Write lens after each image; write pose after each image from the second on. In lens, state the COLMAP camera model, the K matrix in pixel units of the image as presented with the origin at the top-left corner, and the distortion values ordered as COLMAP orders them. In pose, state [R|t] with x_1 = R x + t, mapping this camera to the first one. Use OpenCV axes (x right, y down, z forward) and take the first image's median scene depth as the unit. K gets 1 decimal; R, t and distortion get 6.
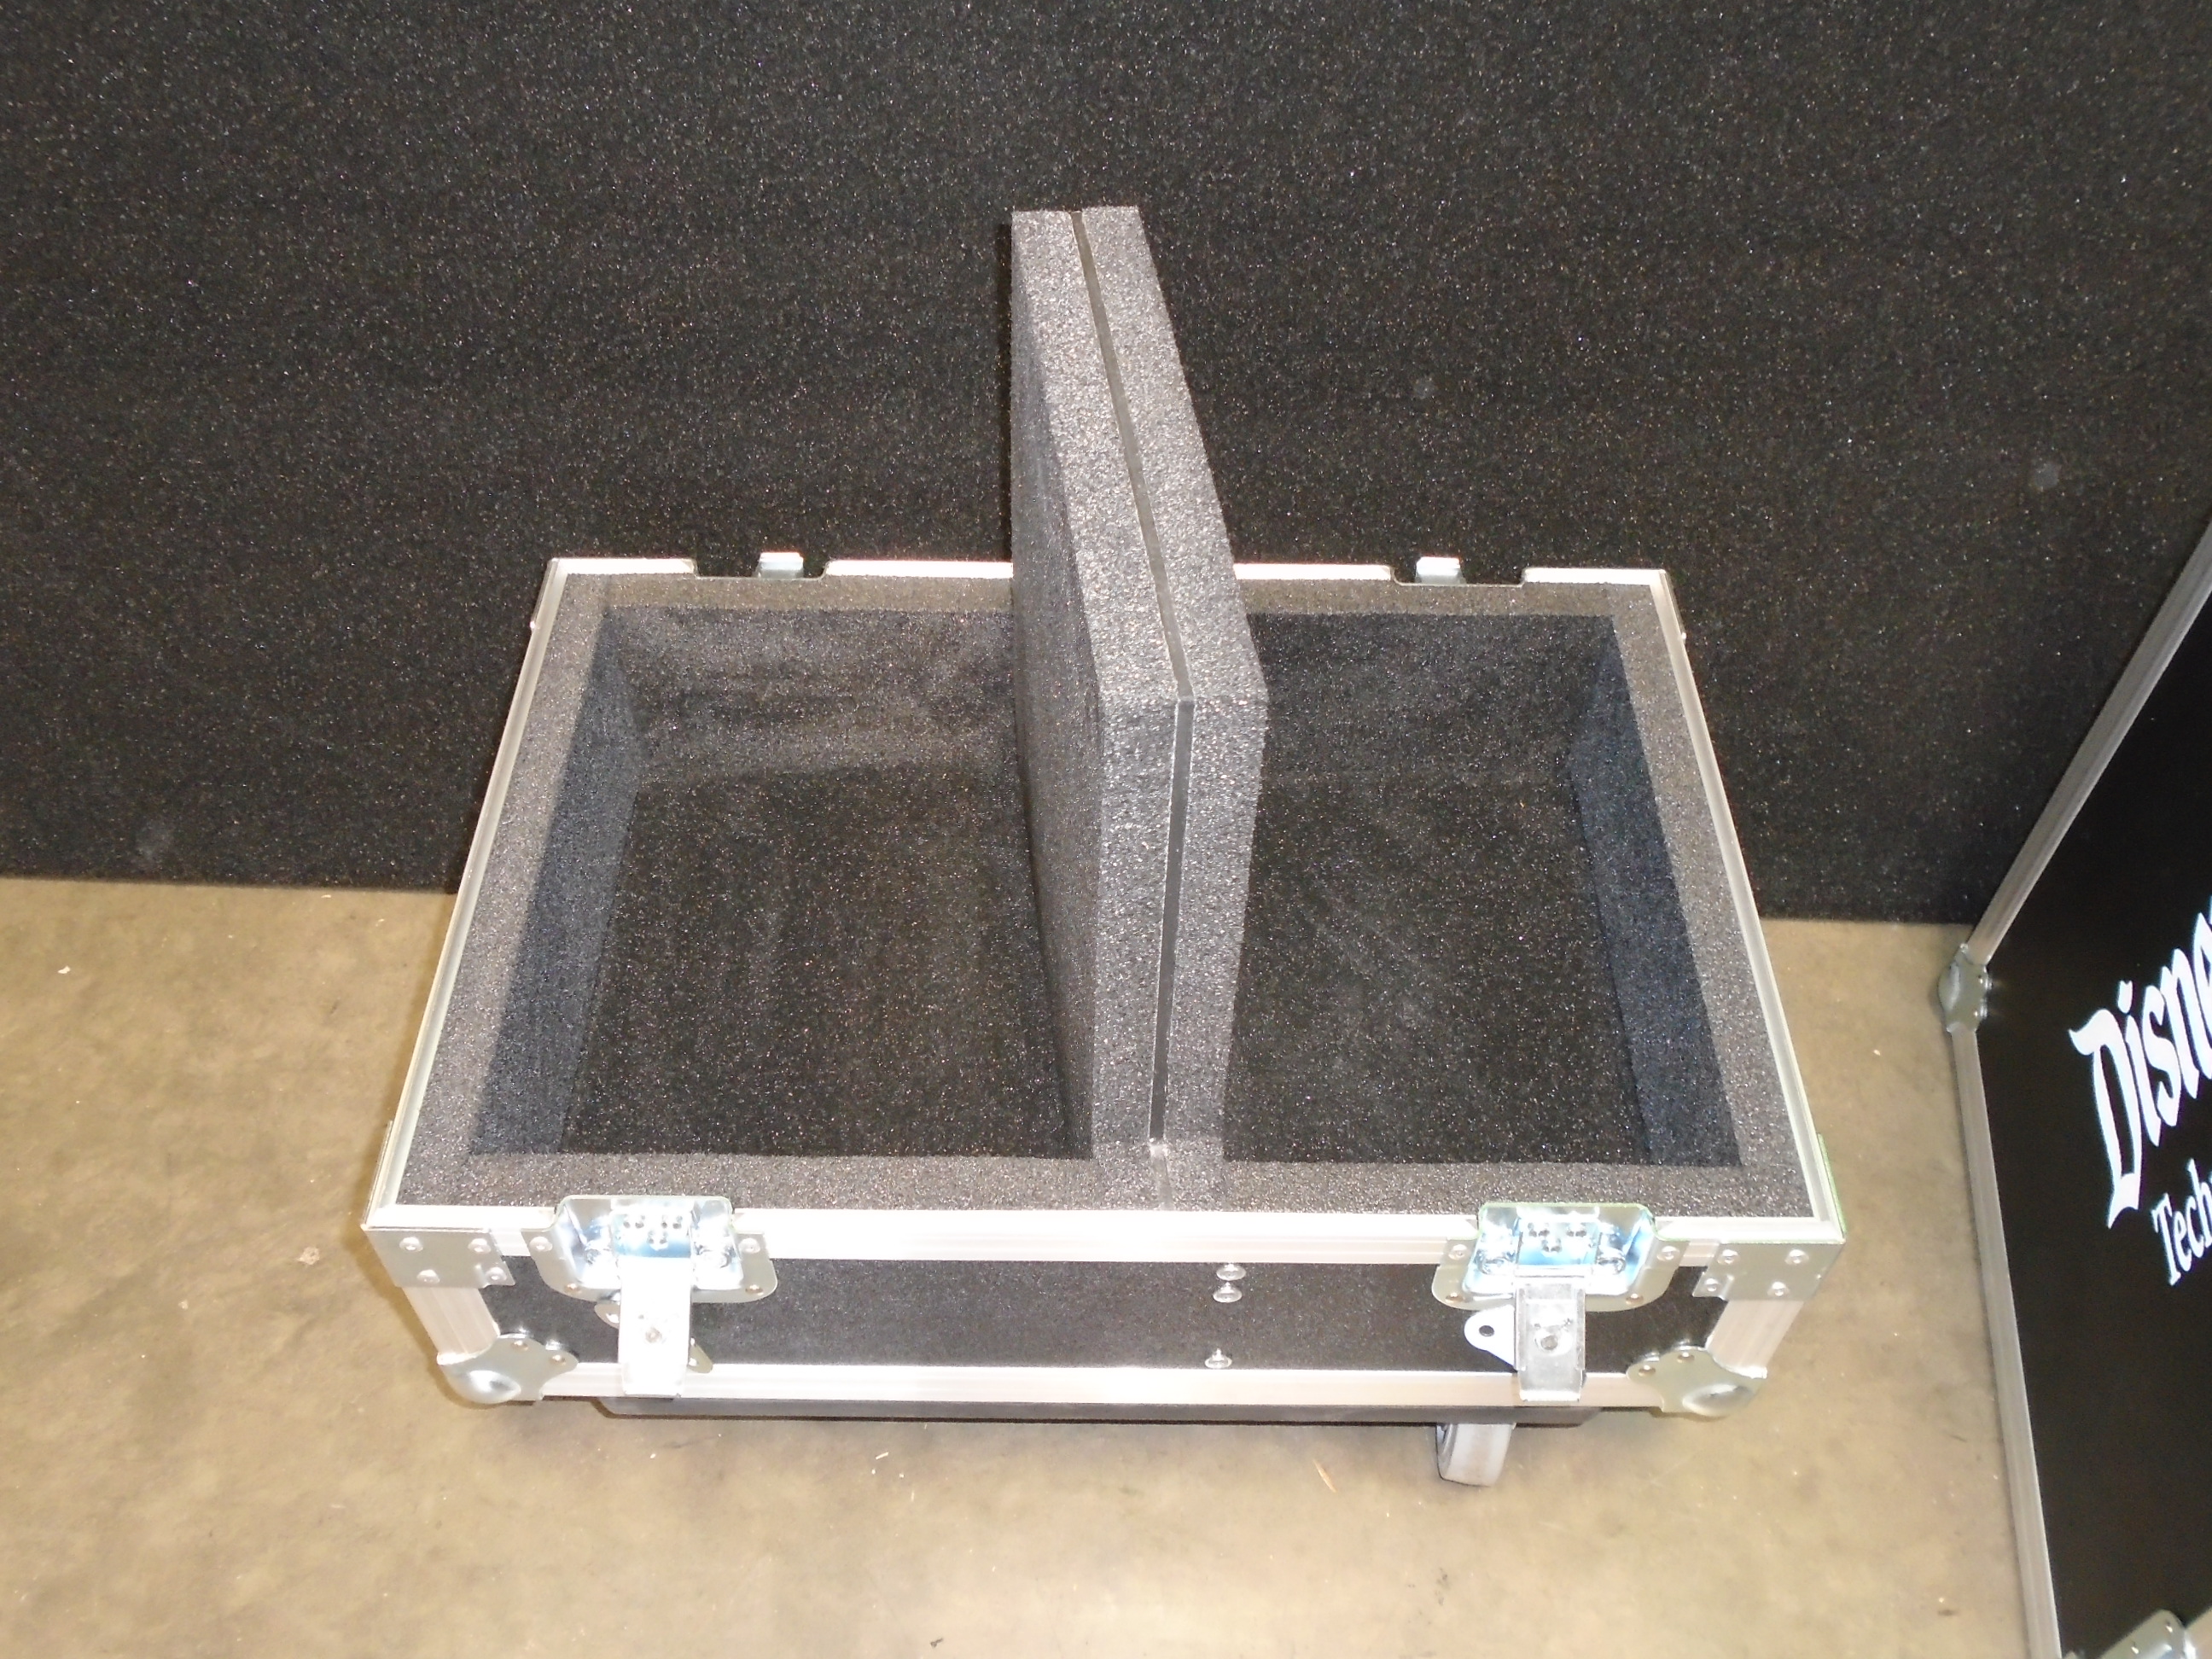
lens RADIAL K [[1980.1, 0, 1117.4], [0, 1980.1, 819.6], [0, 0, 1]] dist [-0.030098, 0.001625]
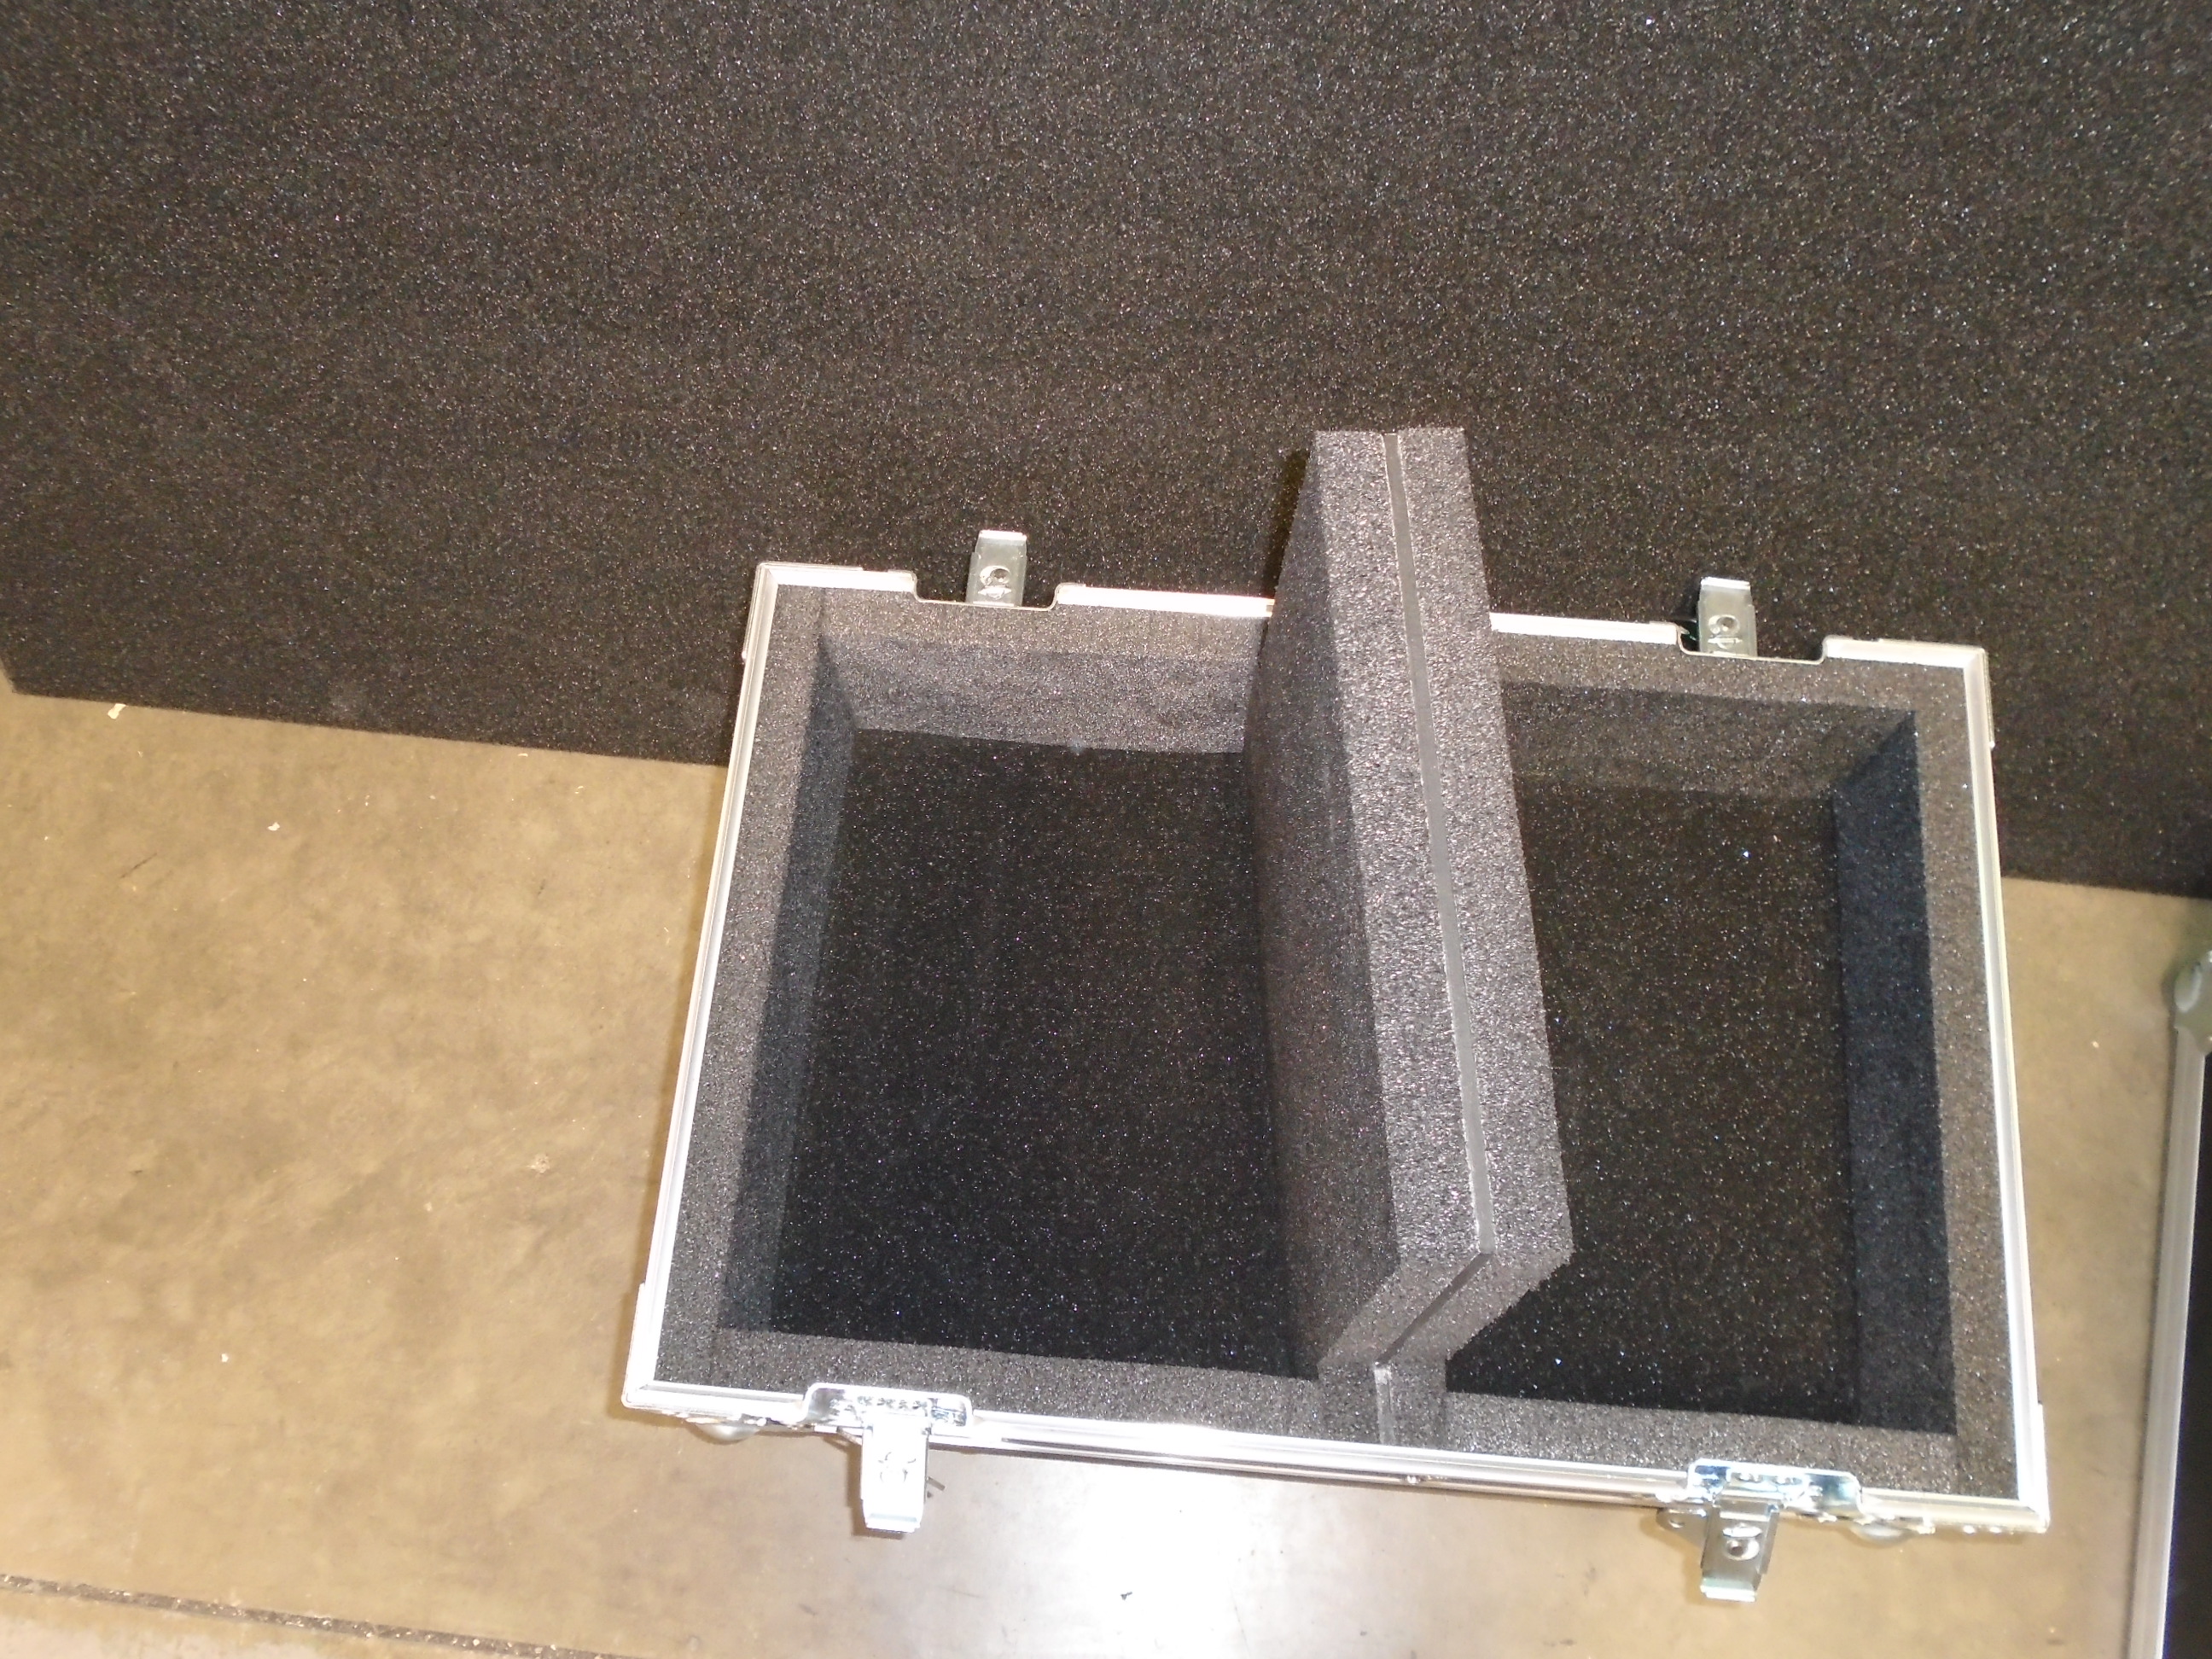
lens RADIAL K [[1980.1, 0, 1106.5], [0, 1980.1, 846.5], [0, 0, 1]] dist [-0.030098, 0.001625]
pose [[0.996232, 0.068640, -0.053012, -0.065897], [-0.044739, 0.930368, 0.363887, -0.344865], [0.074298, -0.360144, 0.929933, 0.103328]]
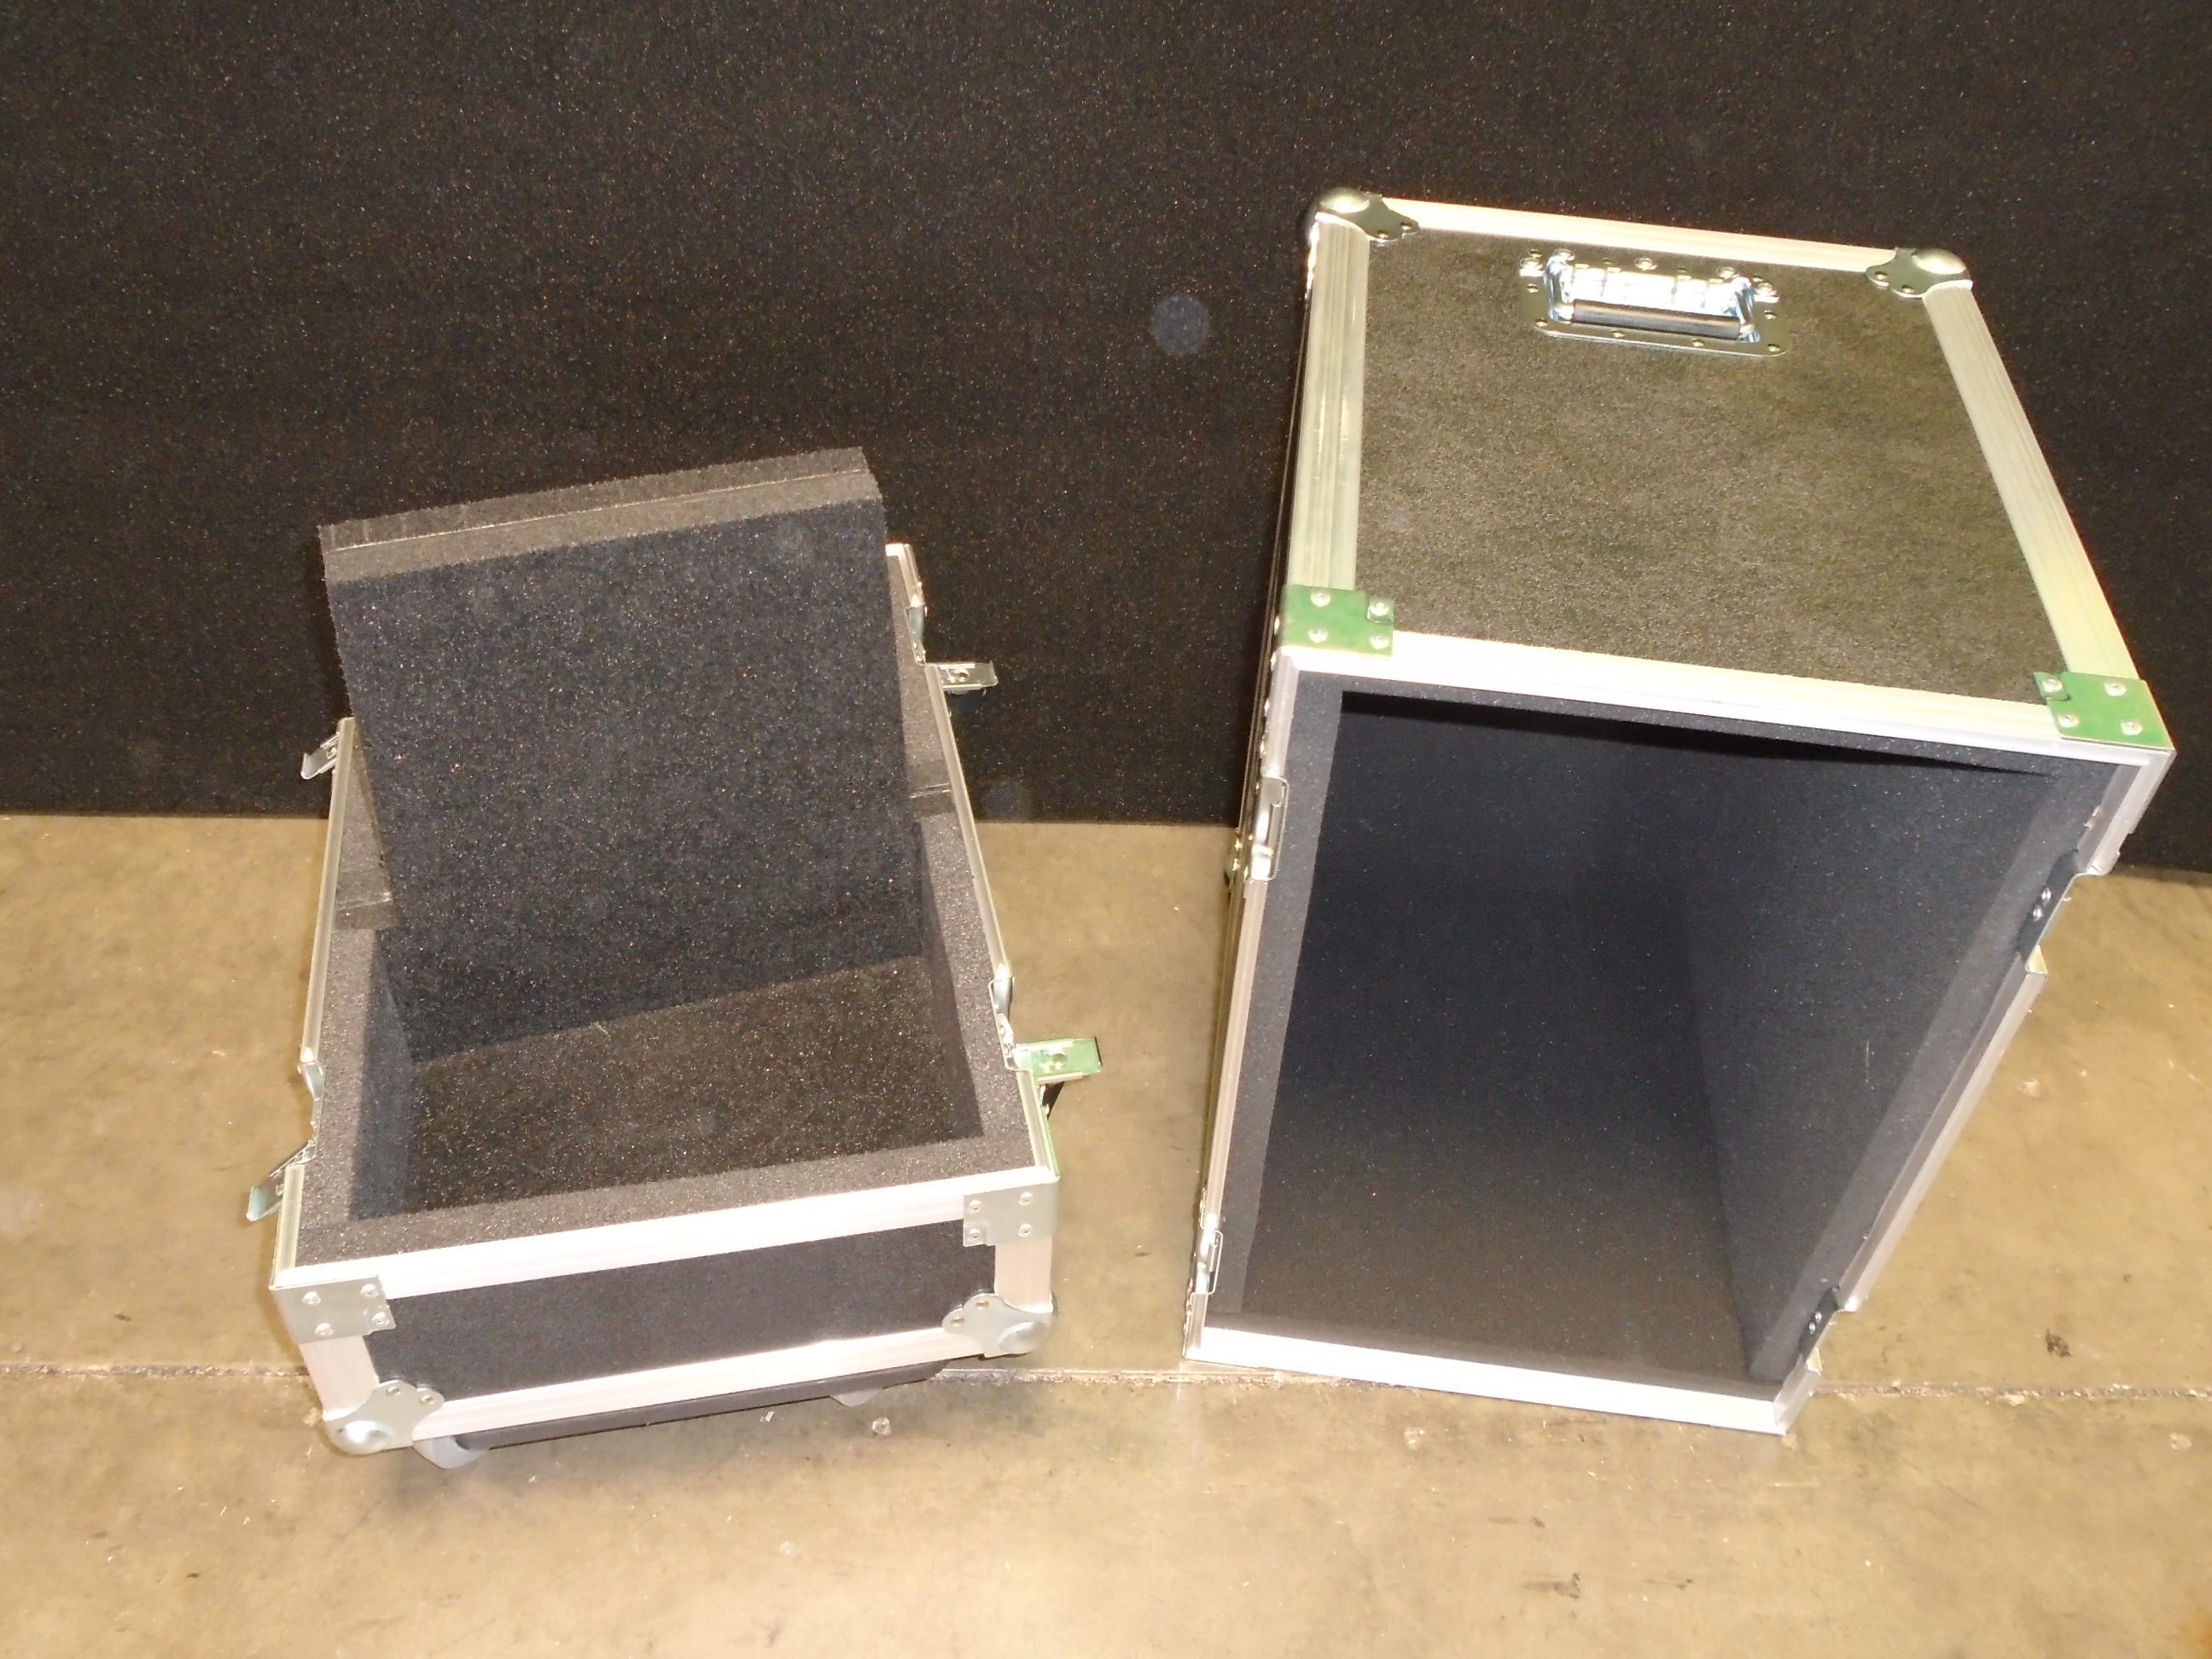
lens RADIAL K [[1980.1, 0, 1138.7], [0, 1980.1, 806.6], [0, 0, 1]] dist [-0.030098, 0.001625]
pose [[0.997565, -0.011415, 0.068802, 0.301378], [0.019315, 0.993145, -0.115285, 0.230315], [-0.067015, 0.116333, 0.990947, -0.390017]]
